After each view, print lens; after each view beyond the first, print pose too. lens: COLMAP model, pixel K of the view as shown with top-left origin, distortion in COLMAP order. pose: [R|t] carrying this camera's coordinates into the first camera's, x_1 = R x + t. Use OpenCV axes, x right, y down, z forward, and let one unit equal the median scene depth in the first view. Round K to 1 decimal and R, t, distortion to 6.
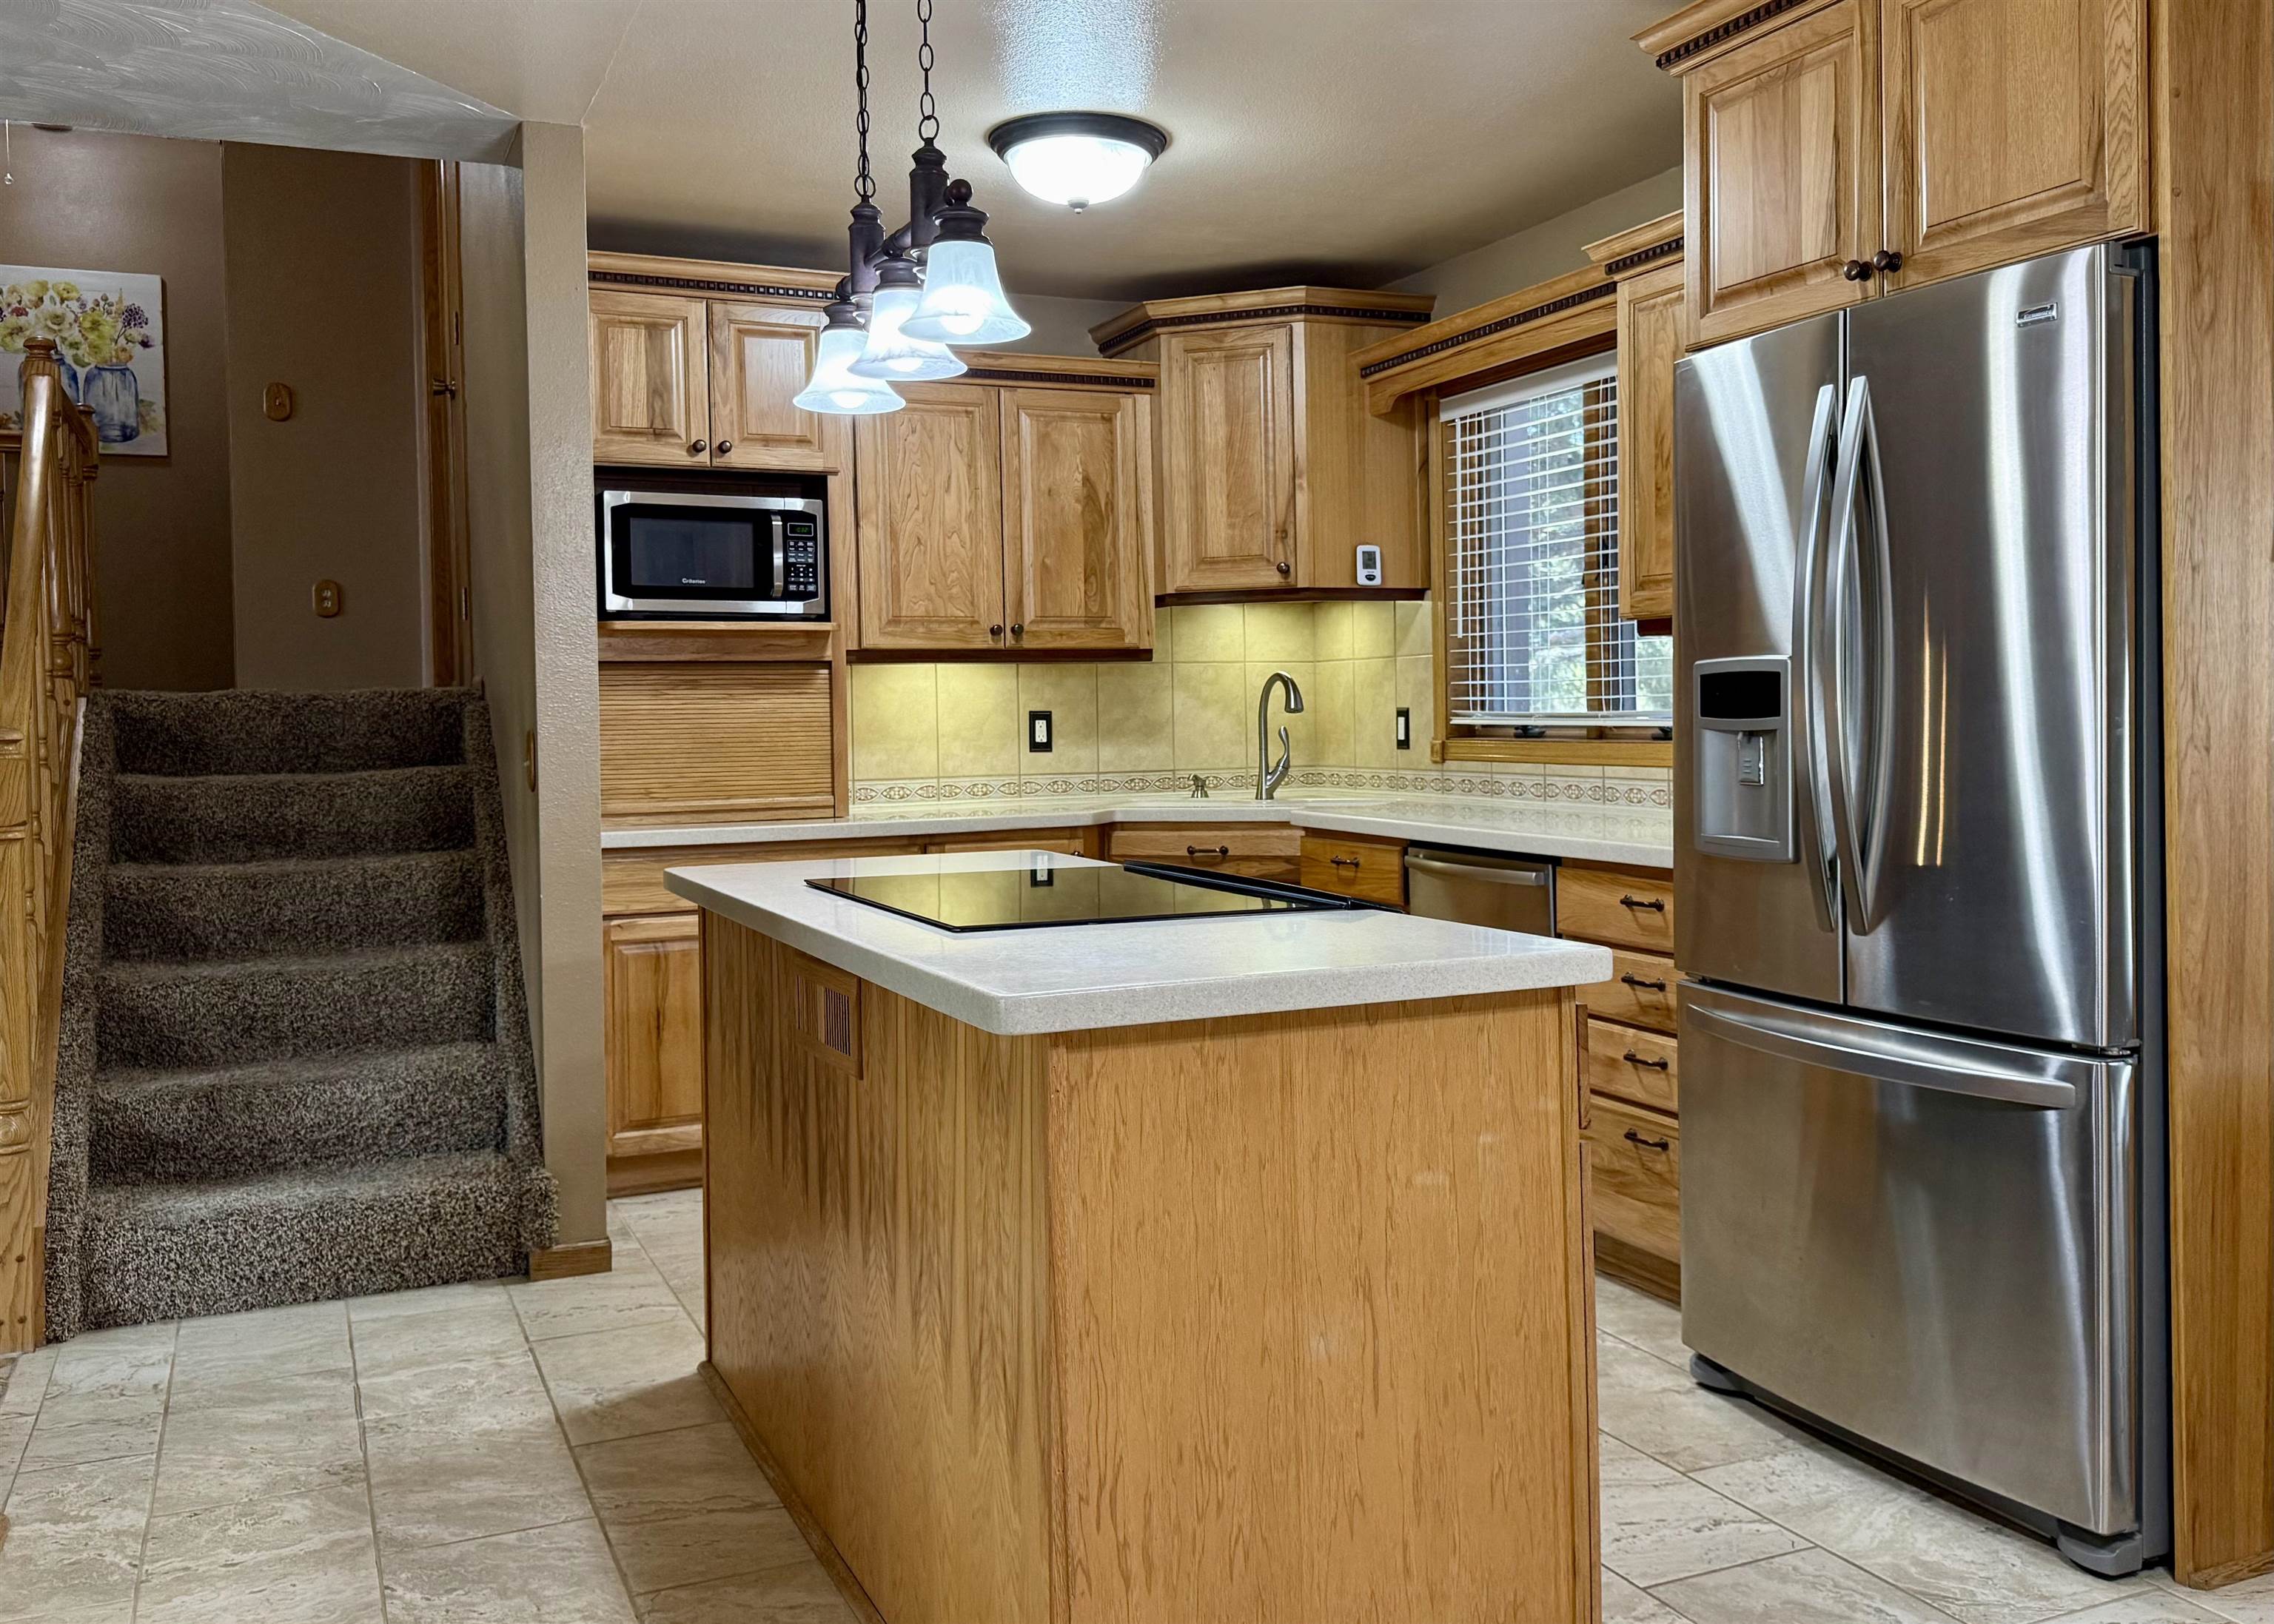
lens RADIAL K [[2012.1, 0, 1149.5], [0, 2012.1, 787.7], [0, 0, 1]] dist [0.071096, -0.031836]
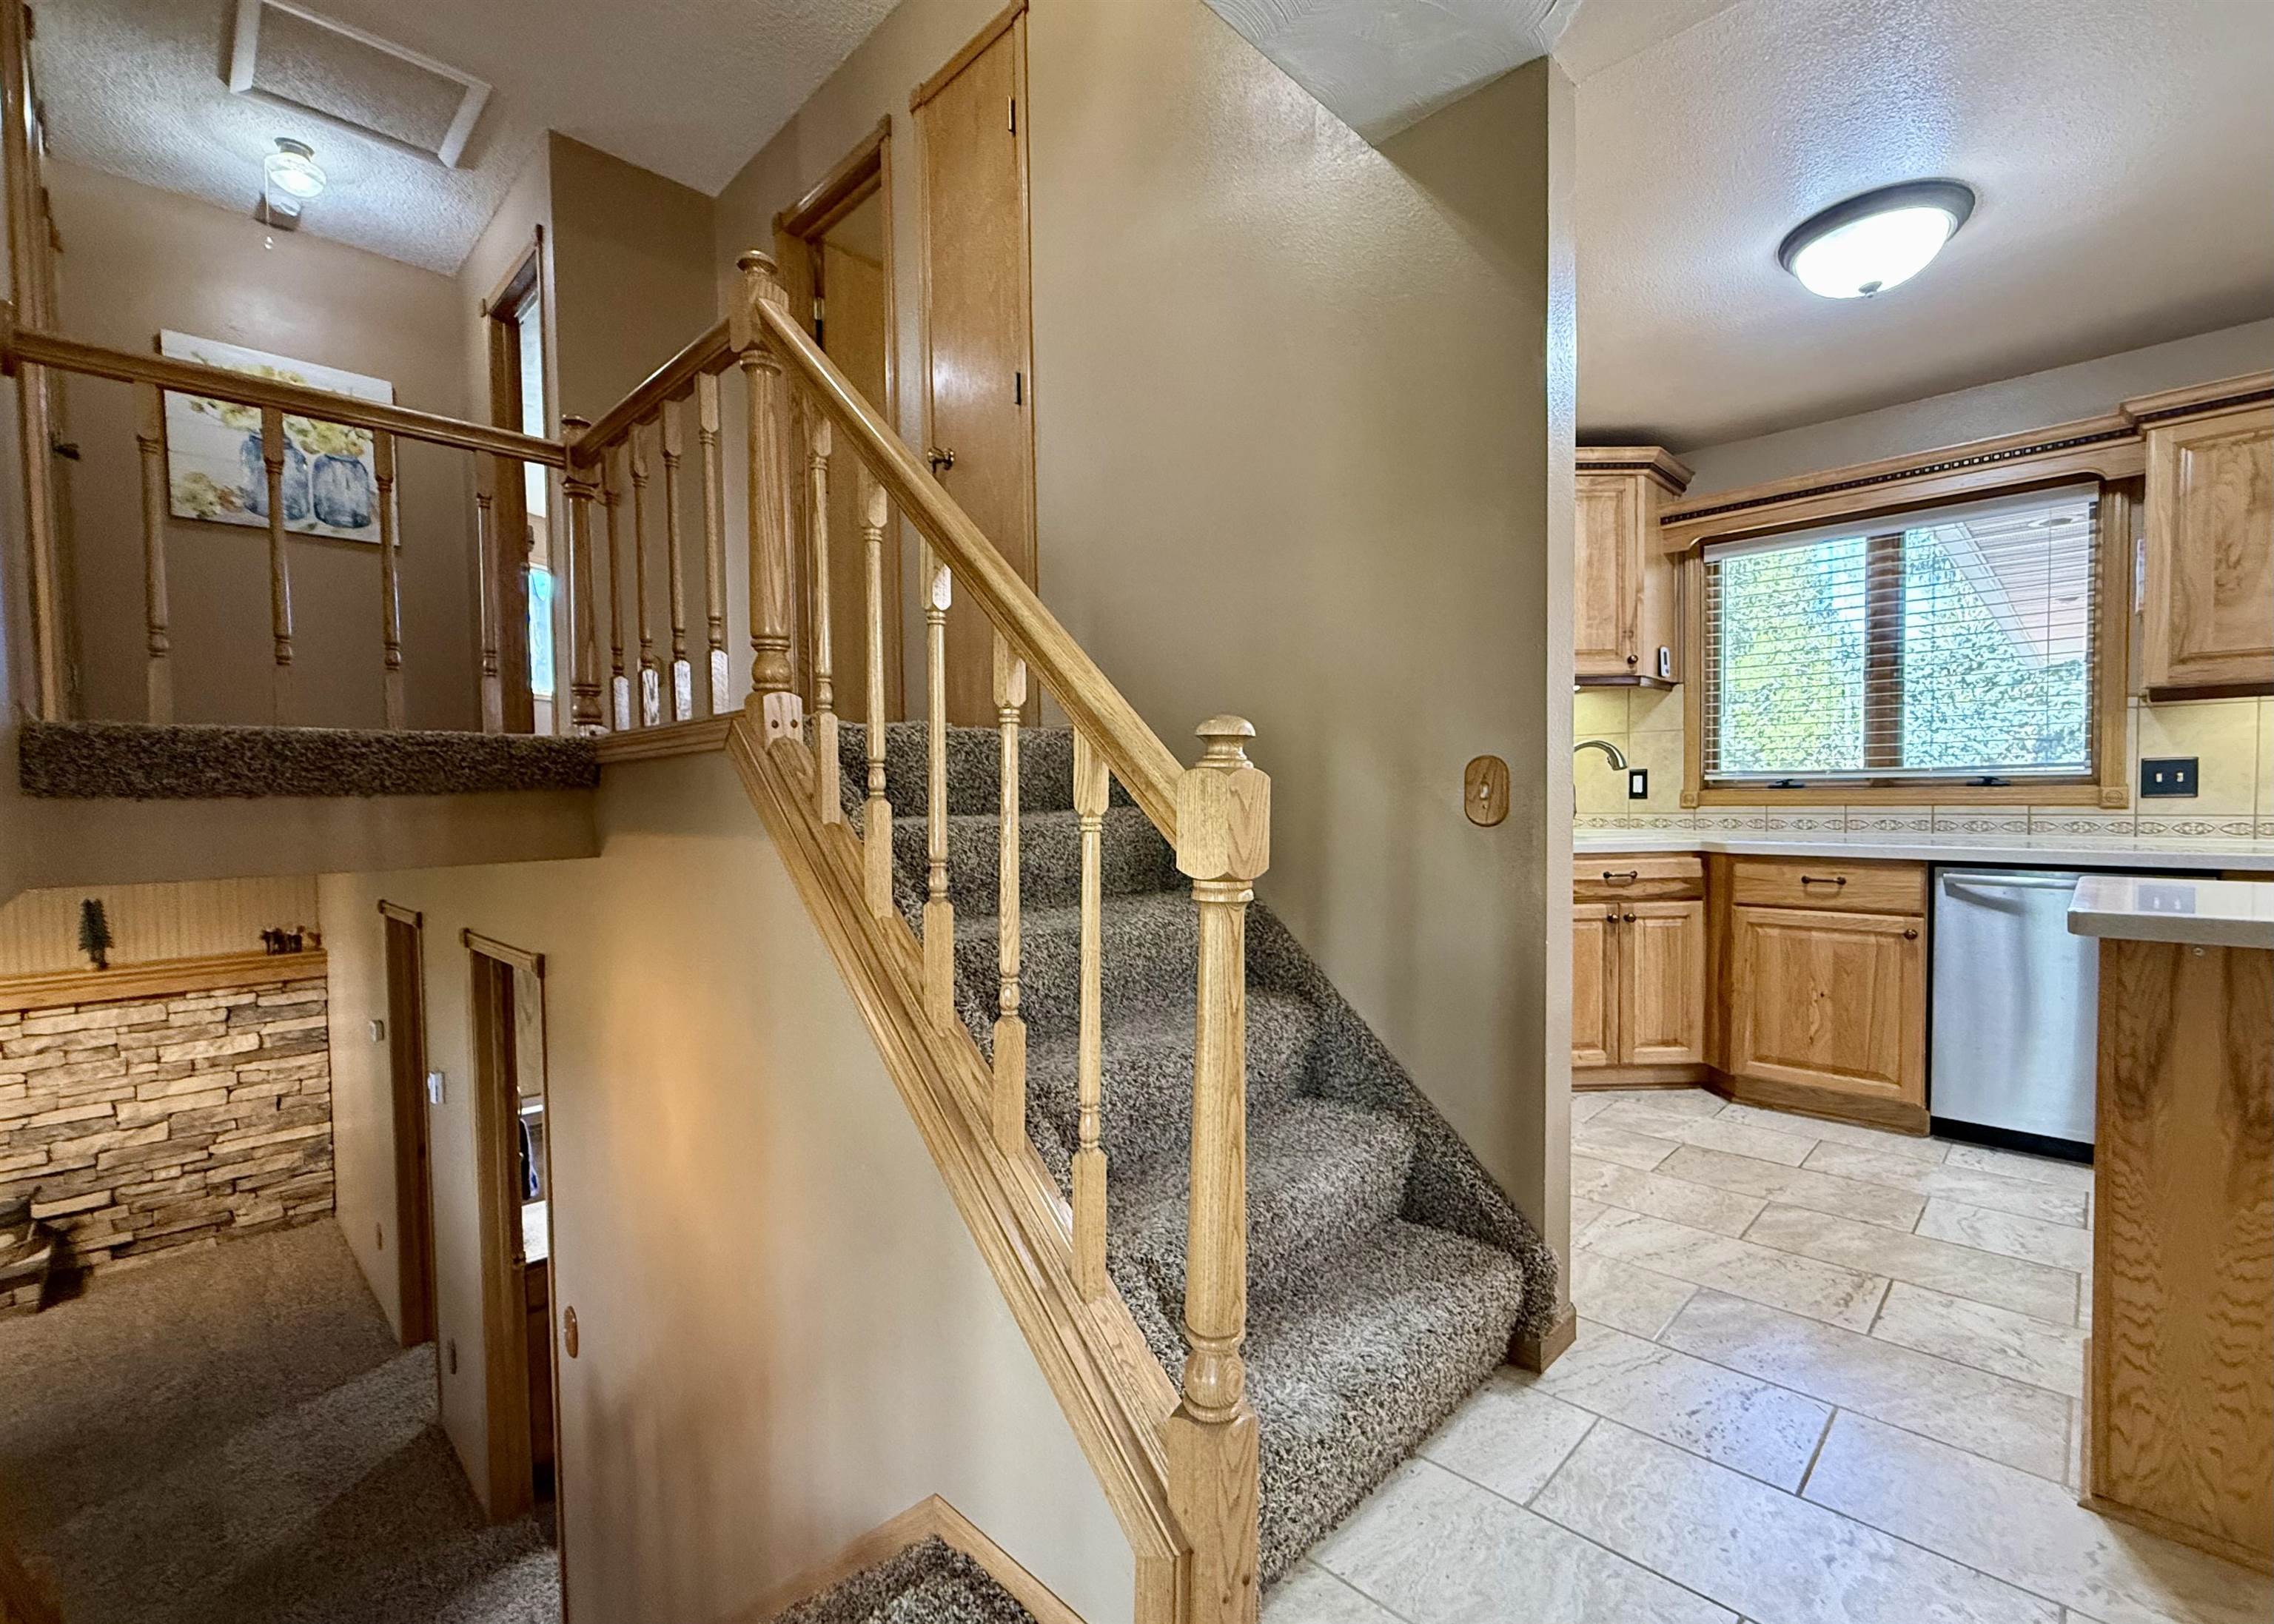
lens RADIAL K [[1028.1, 0, 1145.2], [0, 1028.1, 824.4], [0, 0, 1]] dist [0.003471, -0.000315]
pose [[0.920664, -0.006971, 0.390293, -0.651758], [0.015004, 0.999734, -0.017537, 0.007953], [-0.390066, 0.022001, 0.920524, 0.667092]]
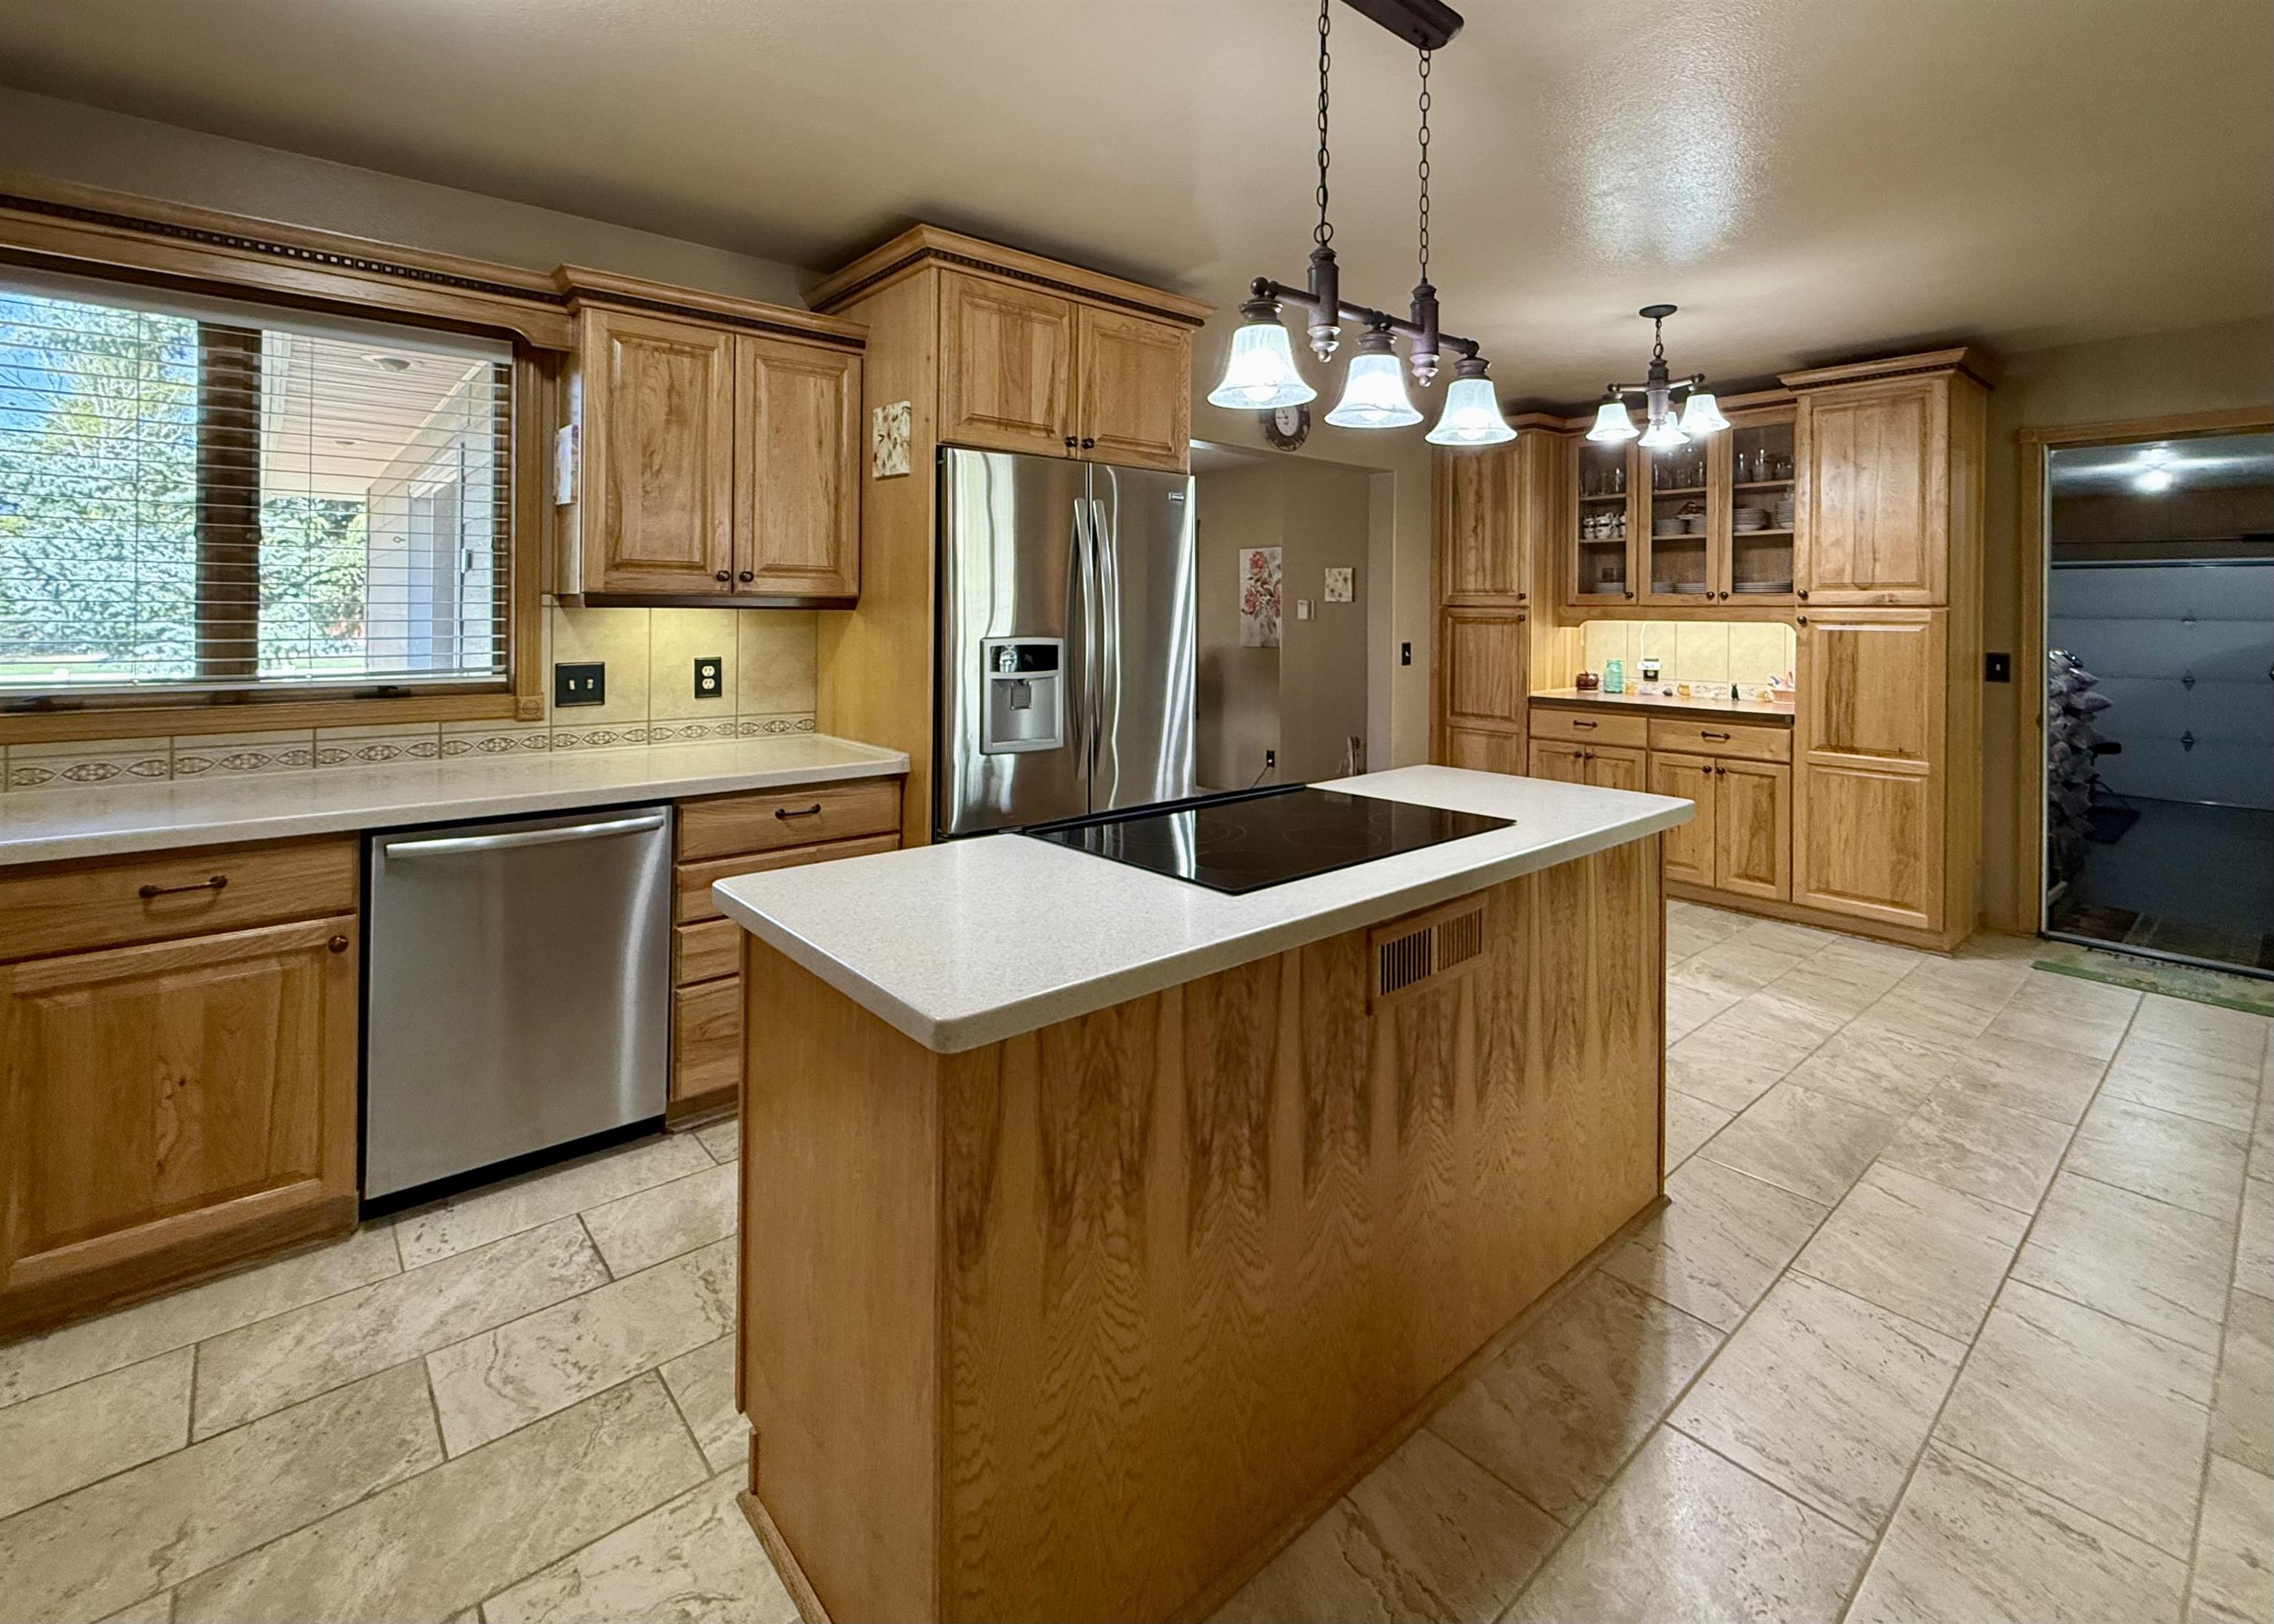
lens RADIAL K [[1028.1, 0, 1186.7], [0, 1028.1, 616.1], [0, 0, 1]] dist [0.003471, -0.000315]
pose [[-0.326901, 0.006069, 0.945039, -0.461544], [0.033009, 0.999443, 0.005000, -0.064069], [-0.944482, 0.032830, -0.326919, 0.905547]]
